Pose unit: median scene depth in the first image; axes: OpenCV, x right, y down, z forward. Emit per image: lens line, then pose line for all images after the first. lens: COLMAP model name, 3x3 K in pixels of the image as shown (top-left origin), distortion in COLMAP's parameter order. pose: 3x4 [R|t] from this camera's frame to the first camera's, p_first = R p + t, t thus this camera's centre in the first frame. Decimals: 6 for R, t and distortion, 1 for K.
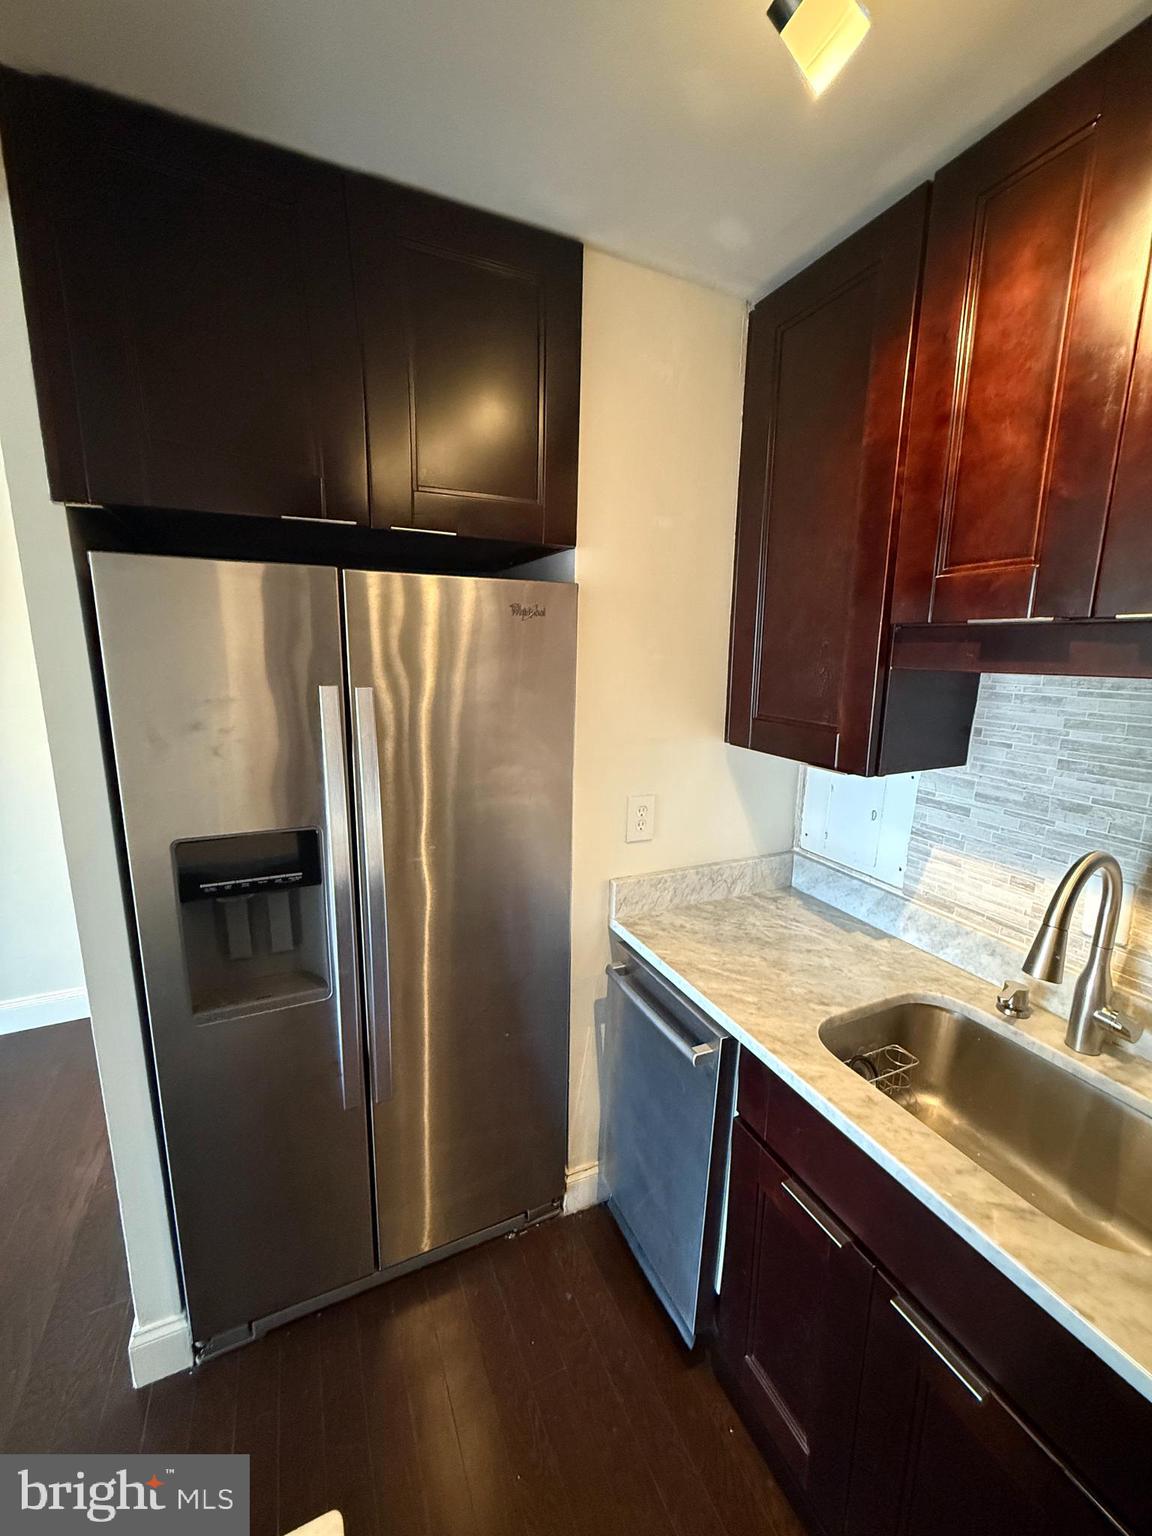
lens RADIAL K [[611.1, 0, 573.9], [0, 611.1, 765.2], [0, 0, 1]] dist [0.000183, 0.000403]
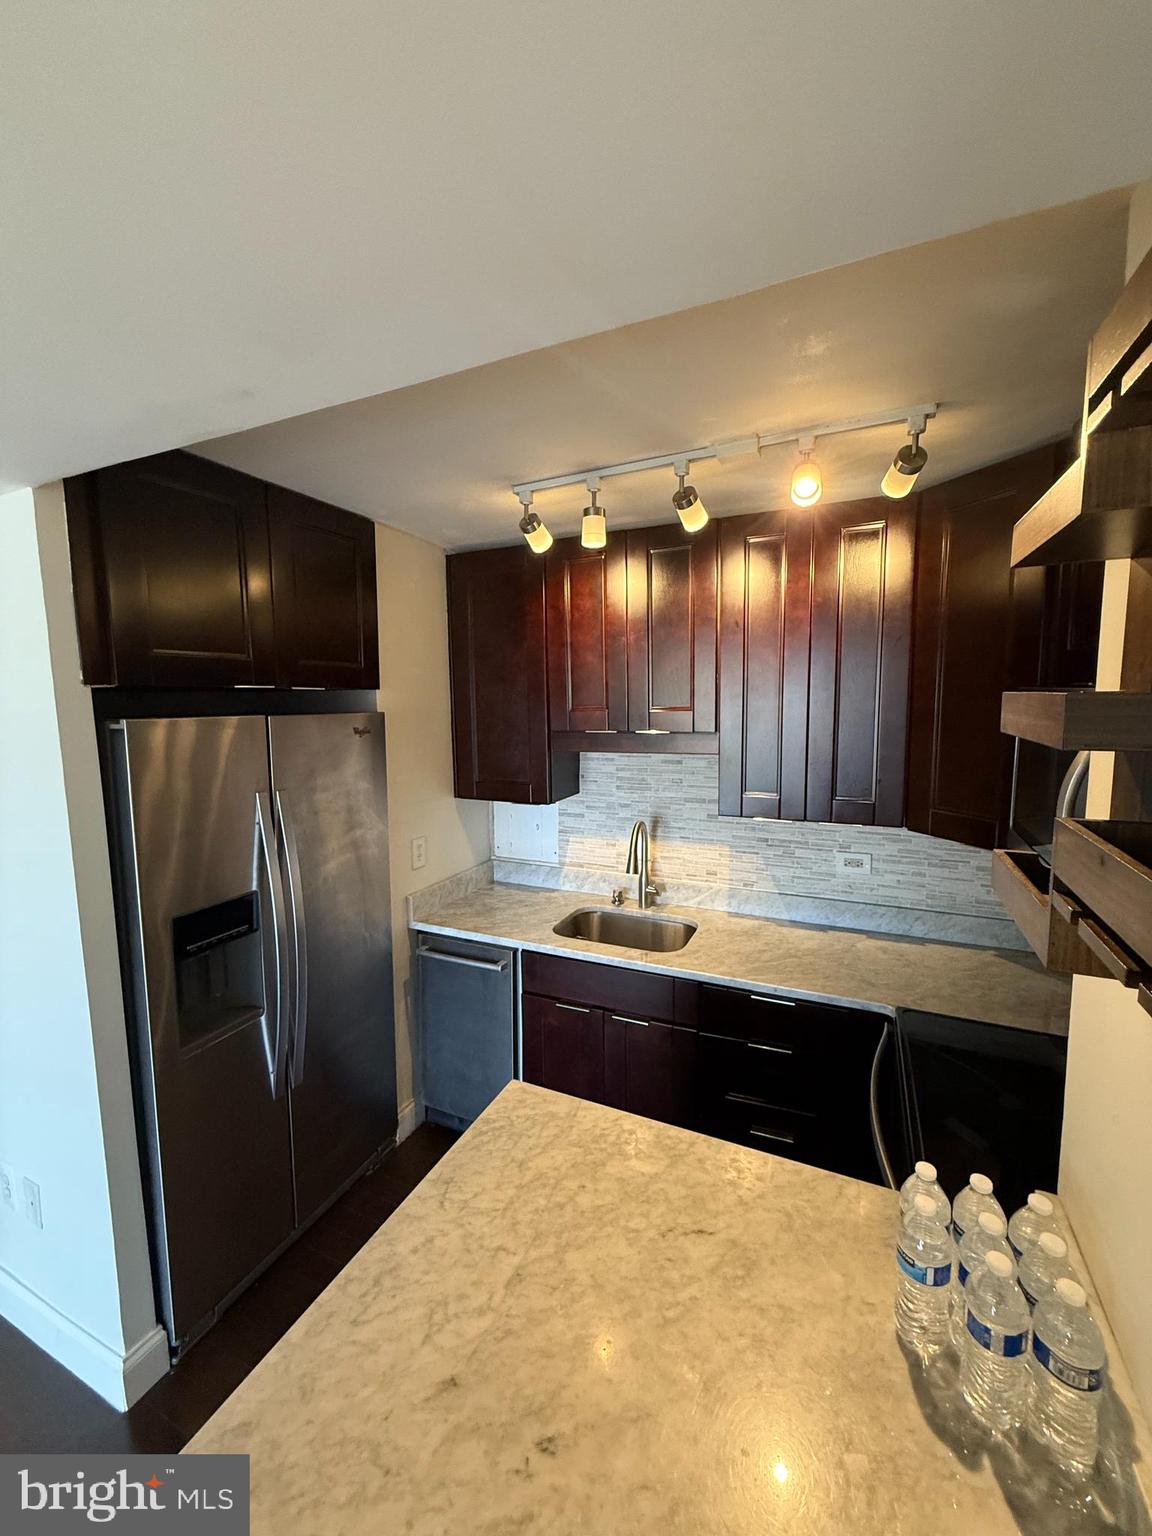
lens RADIAL K [[611.1, 0, 571.9], [0, 611.1, 763.6], [0, 0, 1]] dist [0.000183, 0.000403]
pose [[0.759843, -0.091294, 0.643665, -0.644645], [0.147785, 0.988426, -0.034267, -0.030057], [-0.633087, 0.121161, 0.764540, -0.522735]]
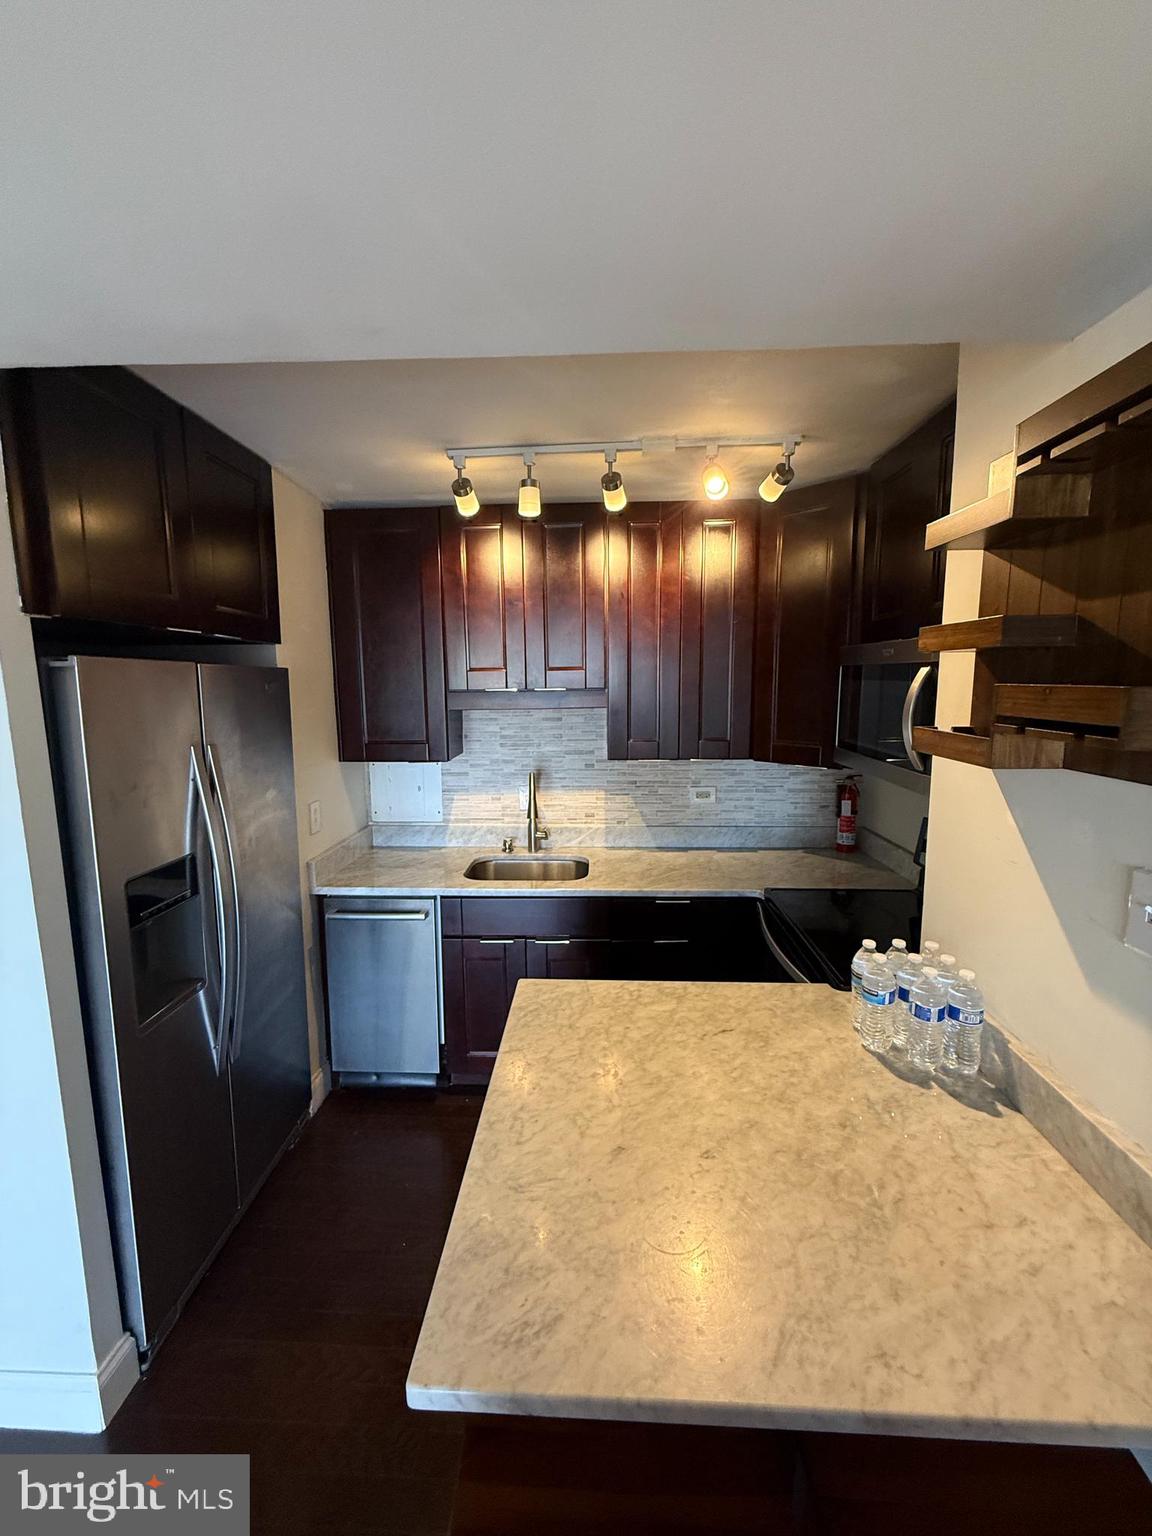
lens RADIAL K [[611.1, 0, 571.3], [0, 611.1, 762.6], [0, 0, 1]] dist [0.000183, 0.000403]
pose [[0.458257, -0.133392, 0.878753, -1.015693], [0.187486, 0.980936, 0.051132, -0.004177], [-0.868821, 0.141322, 0.474530, -0.319823]]
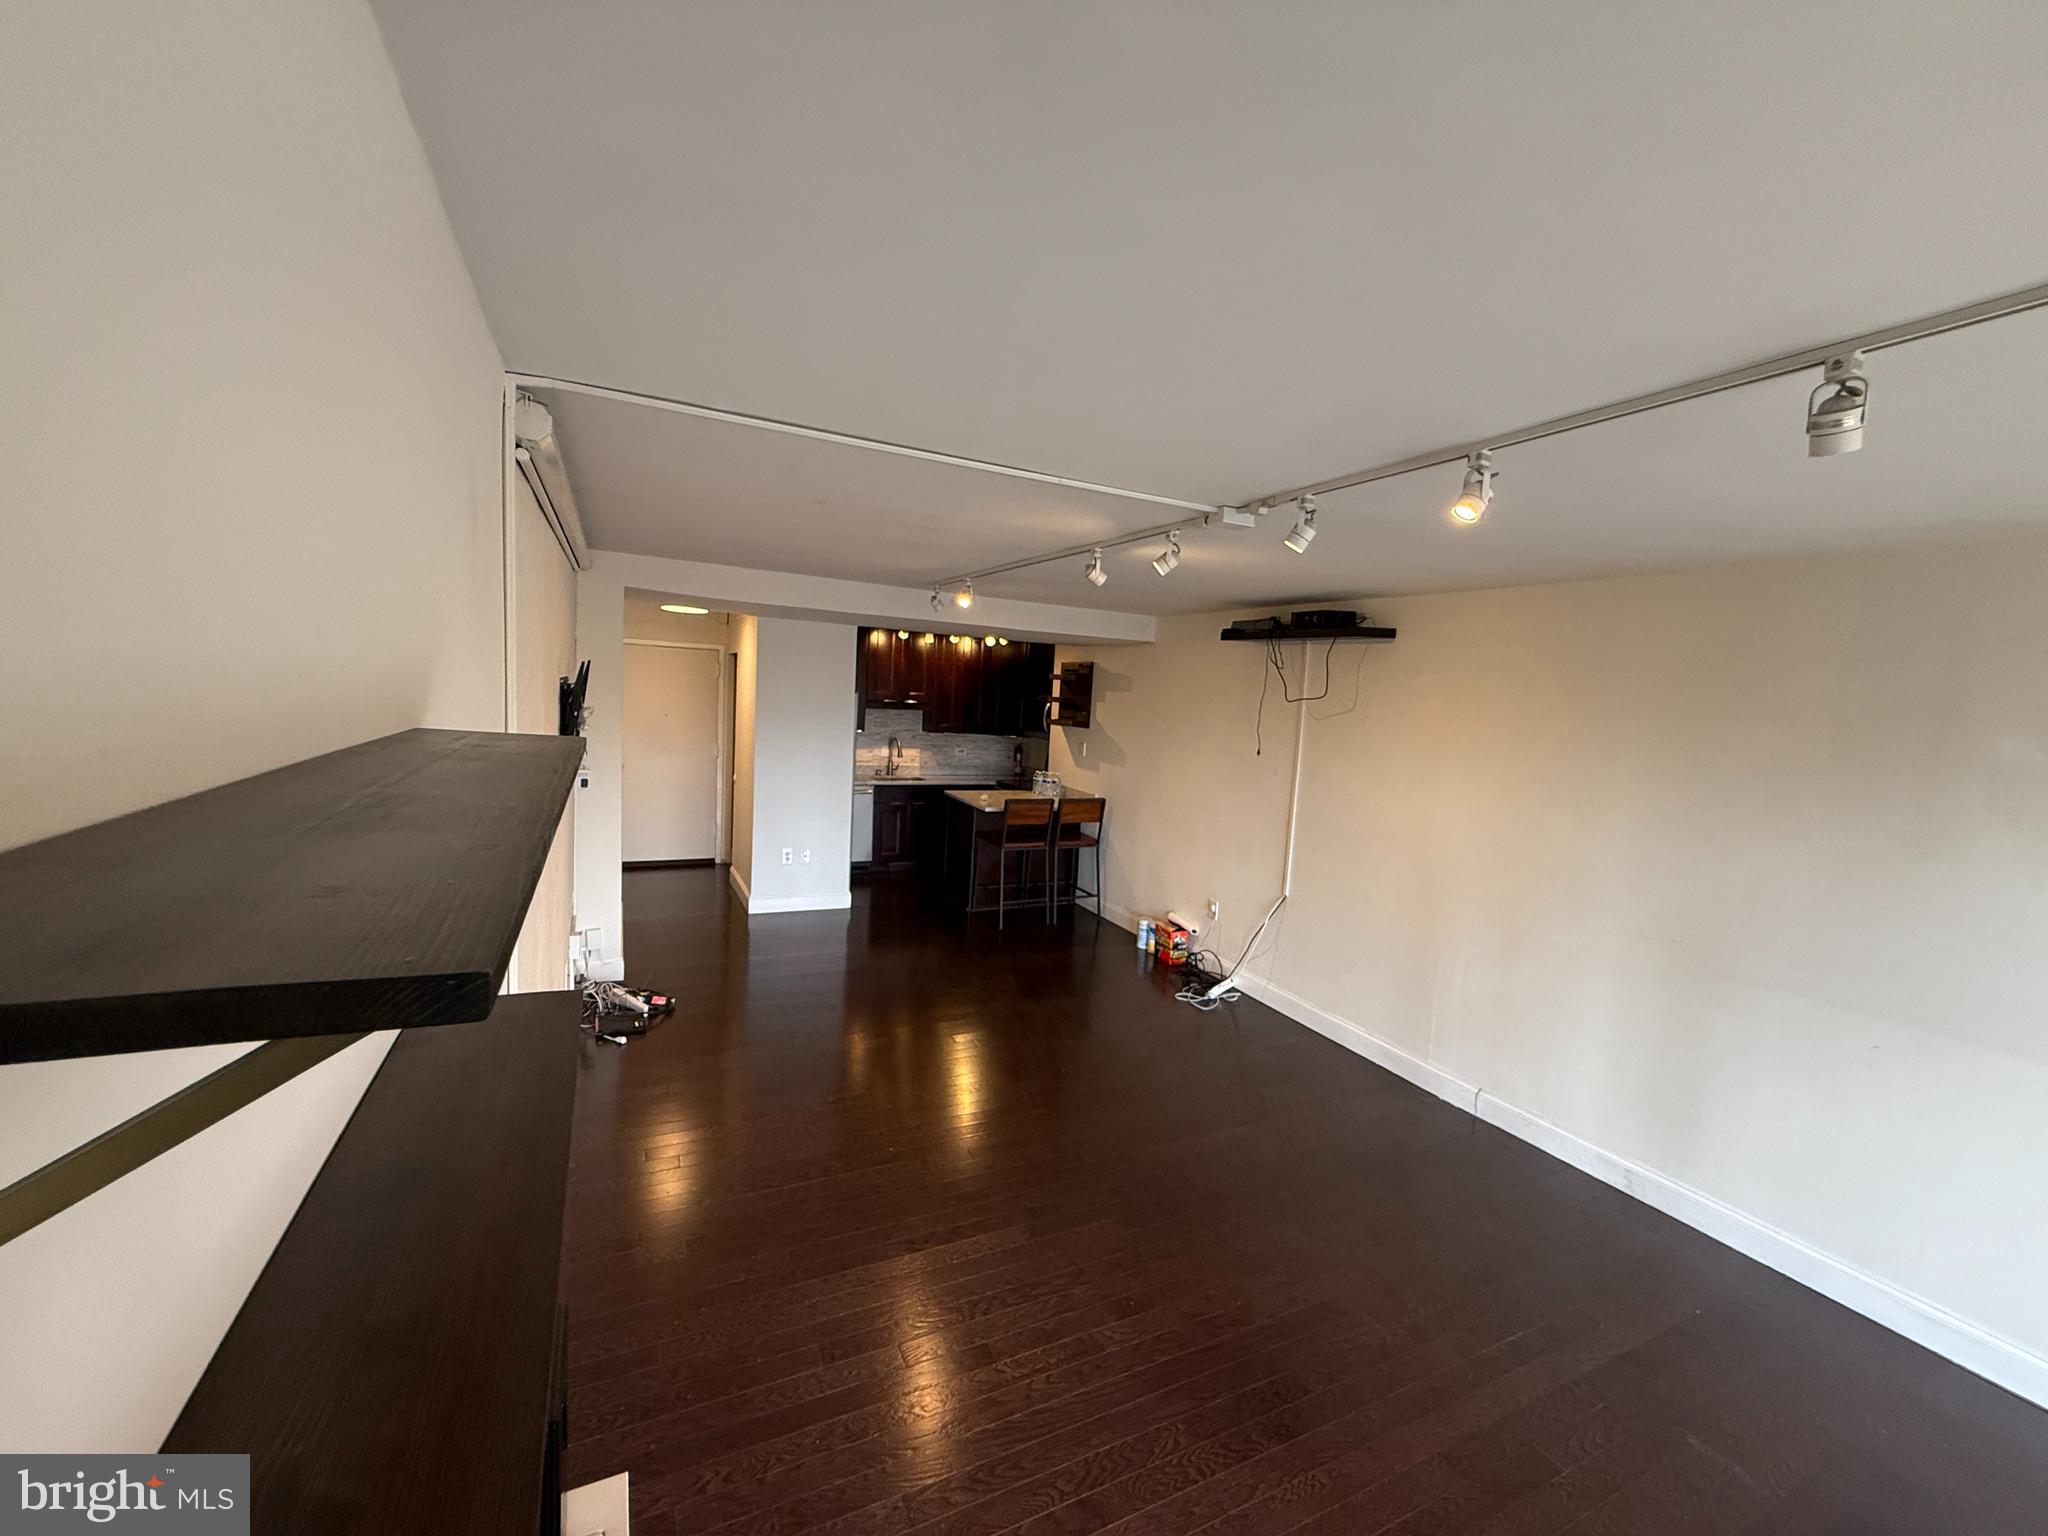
lens RADIAL K [[814.8, 0, 1030.0], [0, 814.8, 769.6], [0, 0, 1]] dist [0.000183, 0.000403]
pose [[-0.037792, -0.112211, 0.992965, -5.071663], [0.141329, 0.983087, 0.116473, -0.211589], [-0.989241, 0.144737, -0.021295, -0.078661]]
